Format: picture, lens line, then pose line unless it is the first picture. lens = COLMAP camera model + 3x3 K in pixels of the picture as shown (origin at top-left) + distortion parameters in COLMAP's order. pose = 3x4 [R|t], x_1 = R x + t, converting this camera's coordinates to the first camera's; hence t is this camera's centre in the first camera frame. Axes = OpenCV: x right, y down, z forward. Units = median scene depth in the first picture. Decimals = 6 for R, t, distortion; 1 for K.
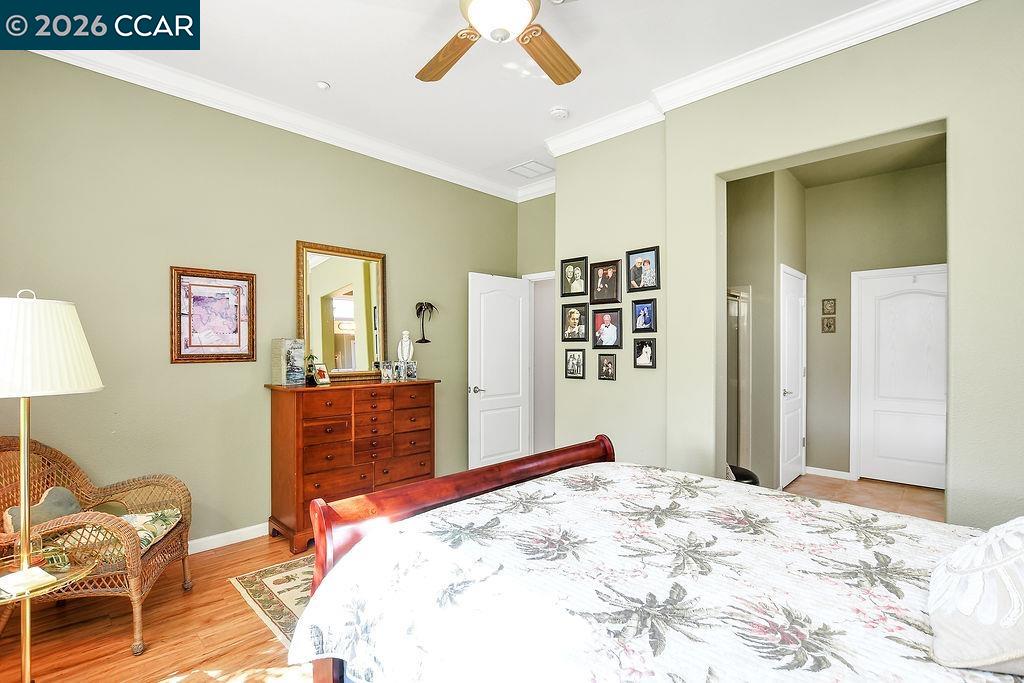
lens RADIAL K [[473.1, 0, 508.4], [0, 473.1, 346.5], [0, 0, 1]] dist [-0.027200, 0.001519]
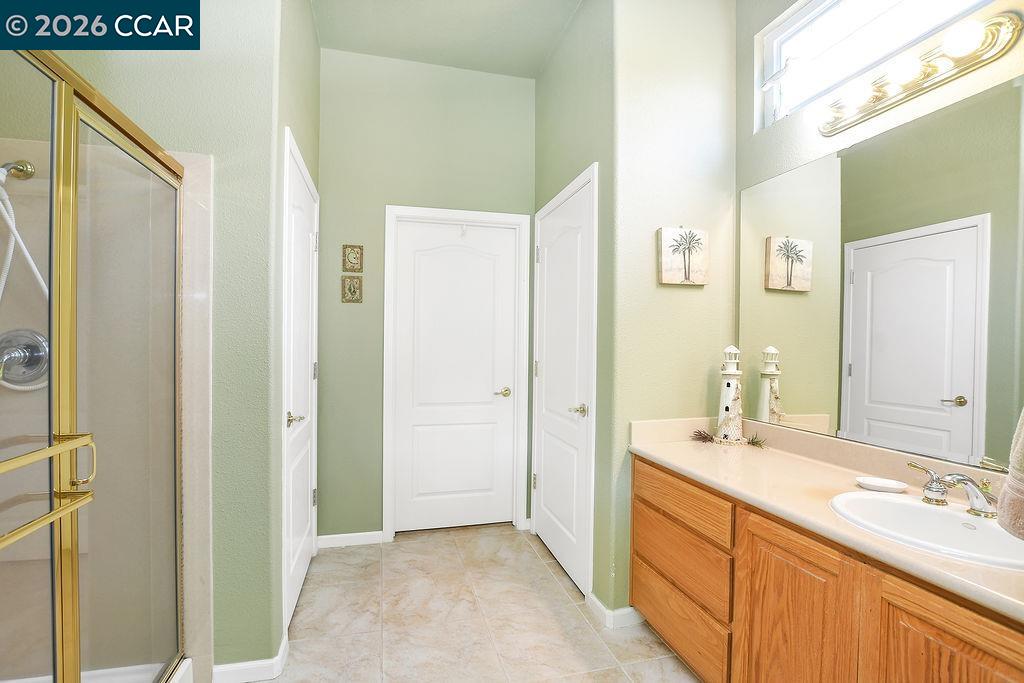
lens RADIAL K [[471.5, 0, 508.8], [0, 471.5, 345.6], [0, 0, 1]] dist [-0.030465, 0.001159]
pose [[0.512743, -0.001003, 0.858542, 0.277680], [-0.007125, 0.999960, 0.005424, 0.020760], [-0.858513, -0.008898, 0.512715, 0.526276]]
